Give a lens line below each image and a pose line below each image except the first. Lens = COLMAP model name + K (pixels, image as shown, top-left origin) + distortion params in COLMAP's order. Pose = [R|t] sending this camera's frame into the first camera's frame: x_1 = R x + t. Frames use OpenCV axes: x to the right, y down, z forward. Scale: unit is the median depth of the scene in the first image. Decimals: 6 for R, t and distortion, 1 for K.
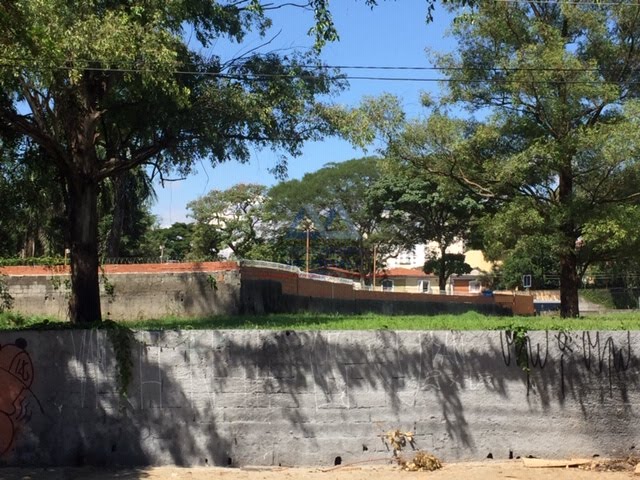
lens RADIAL K [[1122.7, 0, 320.0], [0, 1122.7, 240.0], [0, 0, 1]] dist [0.052877, 0.067709]
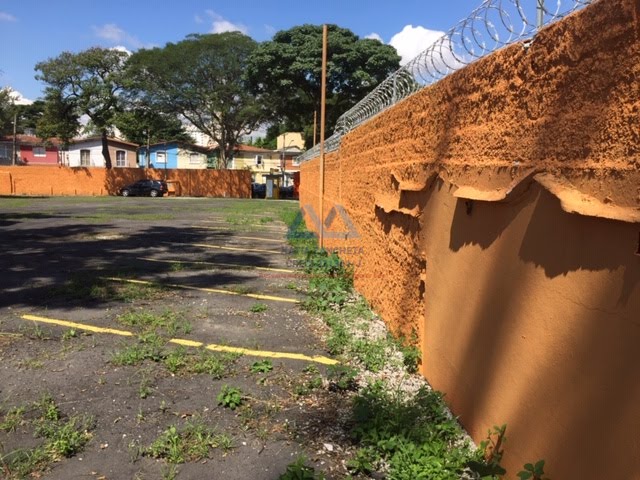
lens RADIAL K [[553.3, 0, 320.0], [0, 553.3, 240.0], [0, 0, 1]] dist [0.089177, -0.107504]
pose [[0.949991, -0.017533, 0.311786, -0.044330], [-0.042159, 0.982081, 0.183683, 0.015785], [-0.309419, -0.187641, 0.932229, 0.486277]]
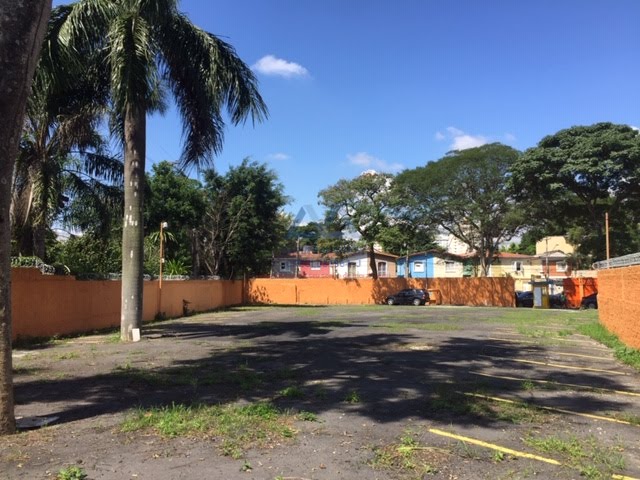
lens RADIAL K [[553.3, 0, 320.0], [0, 553.3, 240.0], [0, 0, 1]] dist [0.089177, -0.107504]
pose [[0.993505, -0.007760, -0.113525, -0.058711], [0.007743, 0.999970, -0.000593, 0.015212], [0.113527, -0.000290, 0.993535, 0.487661]]
